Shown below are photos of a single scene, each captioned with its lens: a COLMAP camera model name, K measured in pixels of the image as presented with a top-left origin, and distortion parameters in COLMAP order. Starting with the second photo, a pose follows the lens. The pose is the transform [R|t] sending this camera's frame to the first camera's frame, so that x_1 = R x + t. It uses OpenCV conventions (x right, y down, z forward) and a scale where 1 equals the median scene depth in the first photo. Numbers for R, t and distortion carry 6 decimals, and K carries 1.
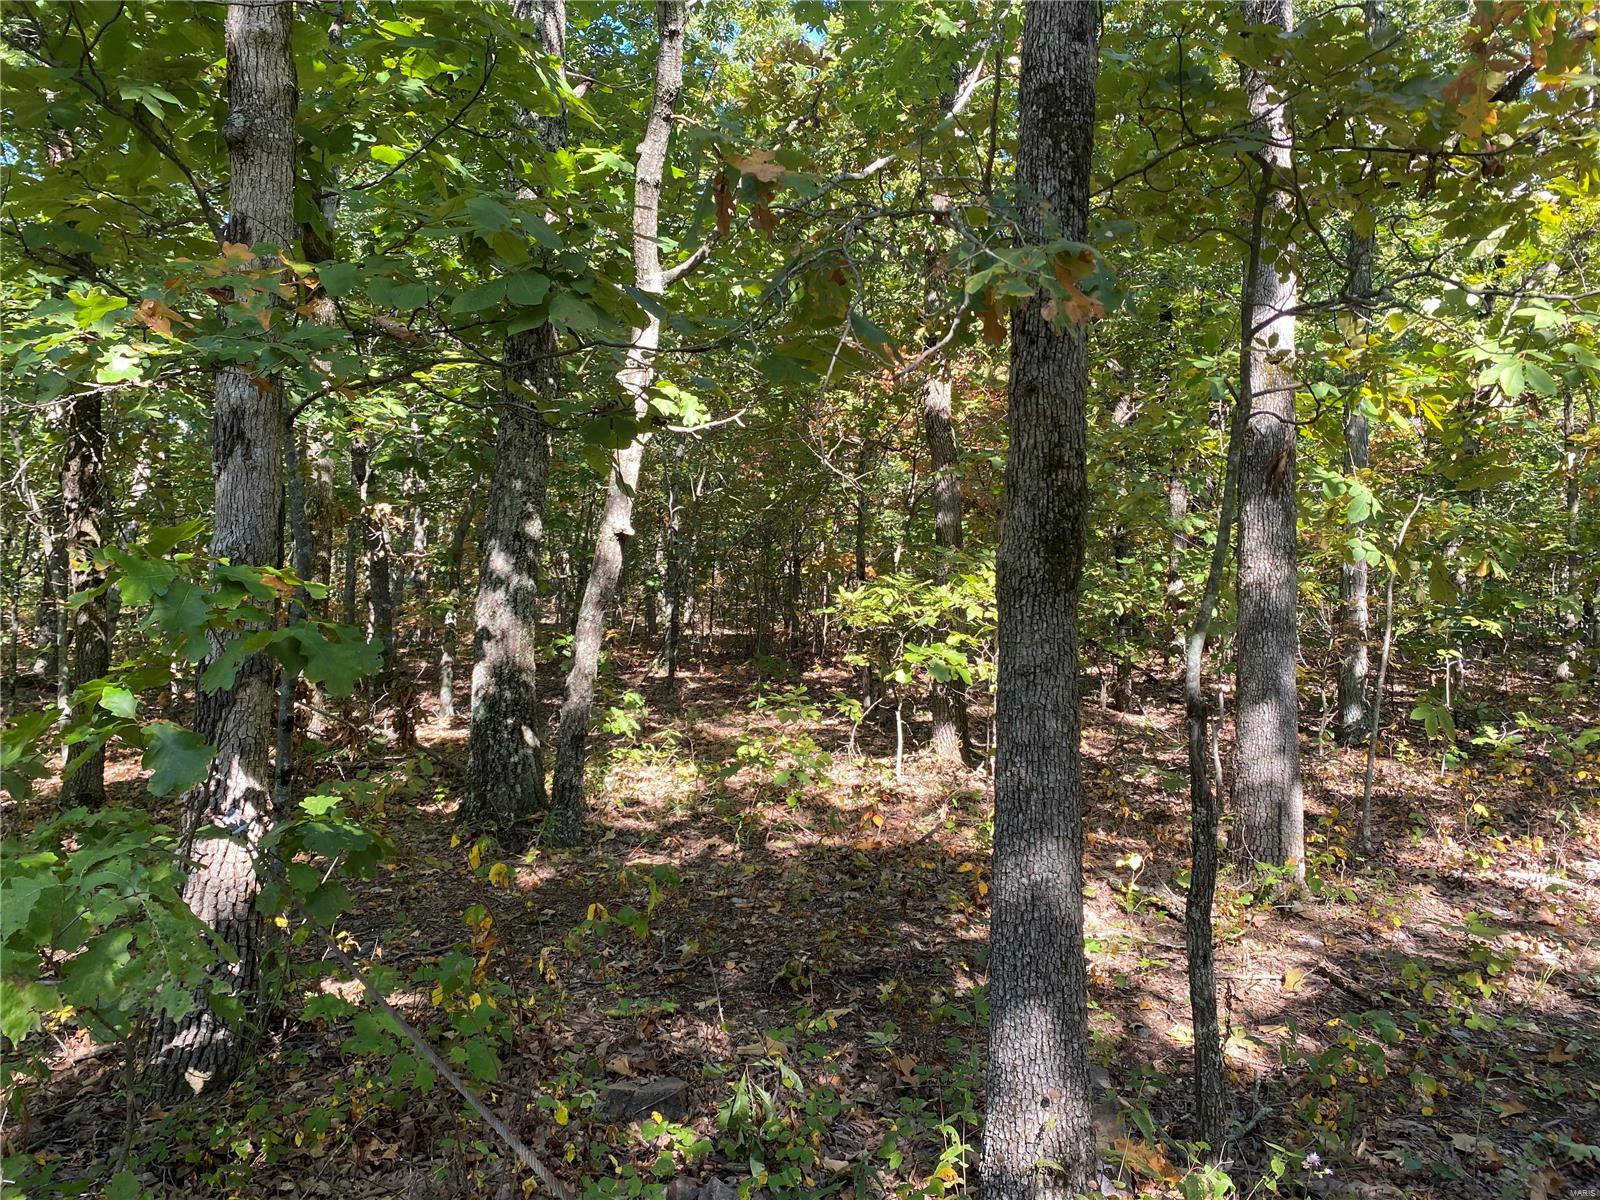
lens RADIAL K [[1172.7, 0, 800.0], [0, 1172.7, 600.0], [0, 0, 1]] dist [0.001900, -0.013765]
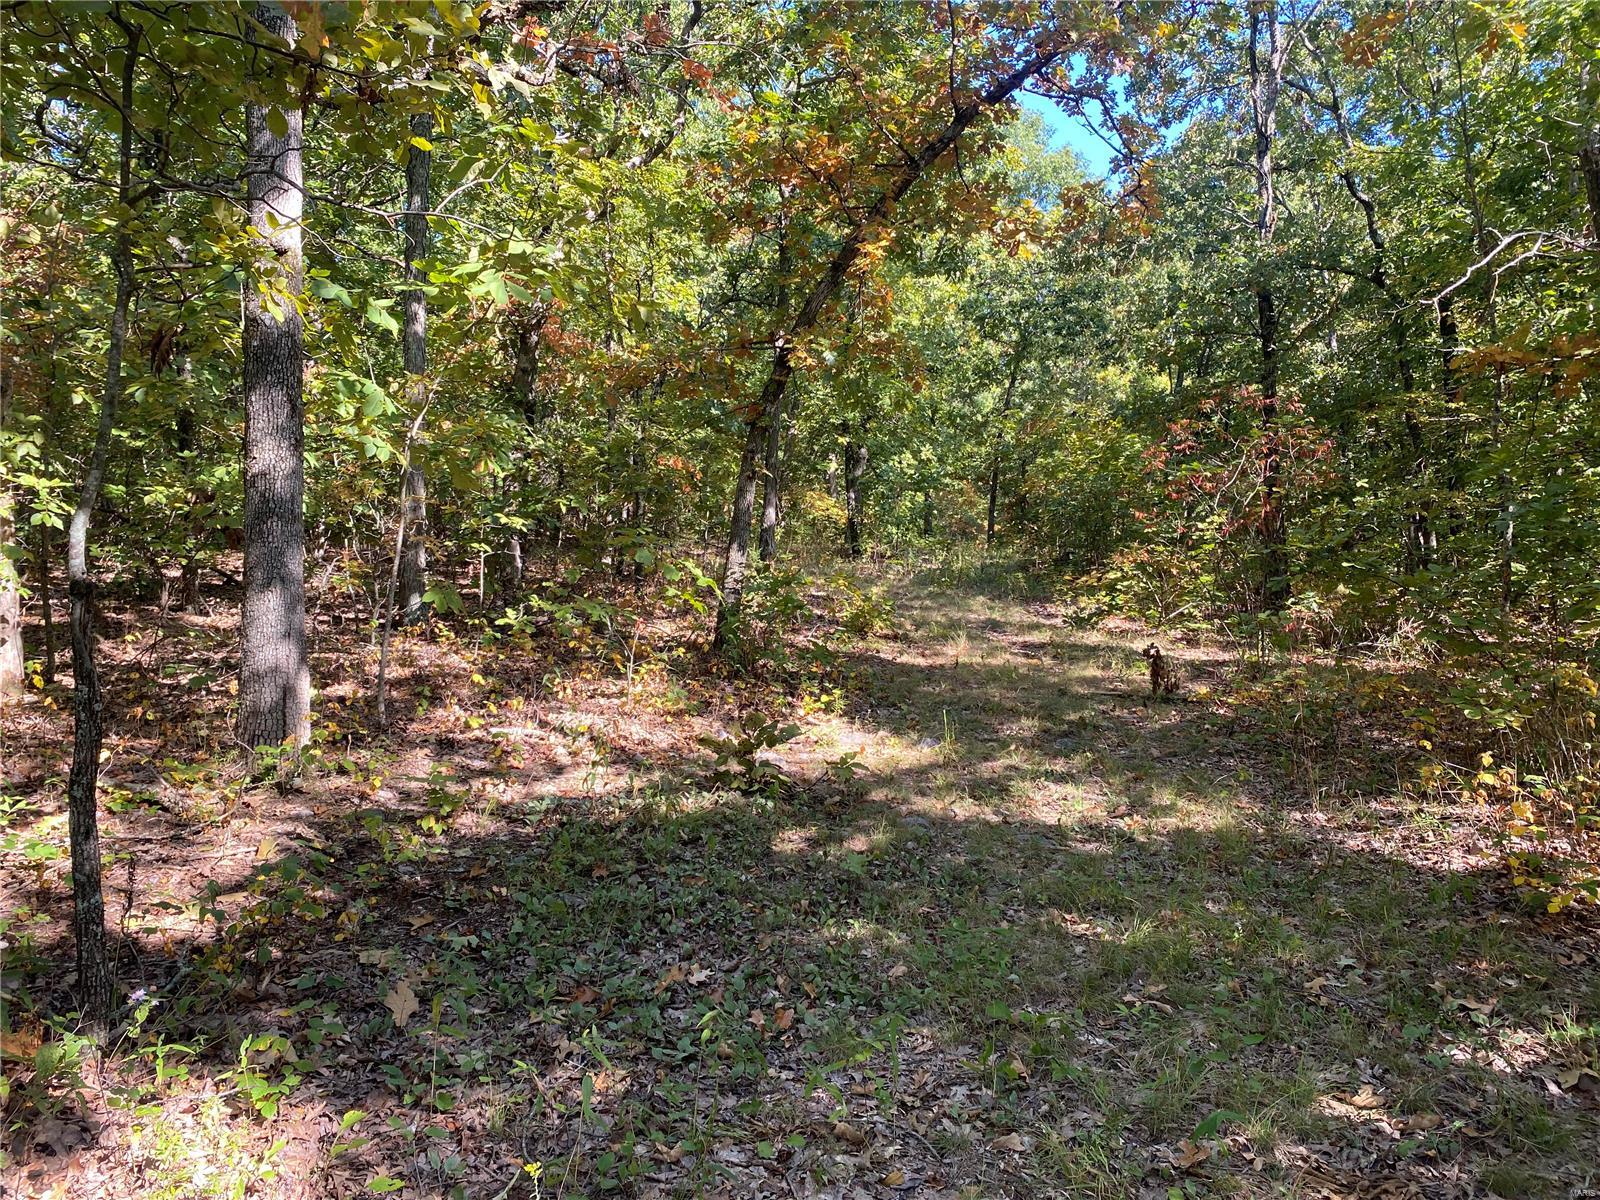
lens RADIAL K [[1172.7, 0, 800.0], [0, 1172.7, 600.0], [0, 0, 1]] dist [0.001900, -0.013765]
pose [[0.774621, -0.038992, 0.631222, 0.114969], [-0.010916, 0.997125, 0.074990, 0.014456], [-0.632331, -0.064979, 0.771968, -0.084969]]
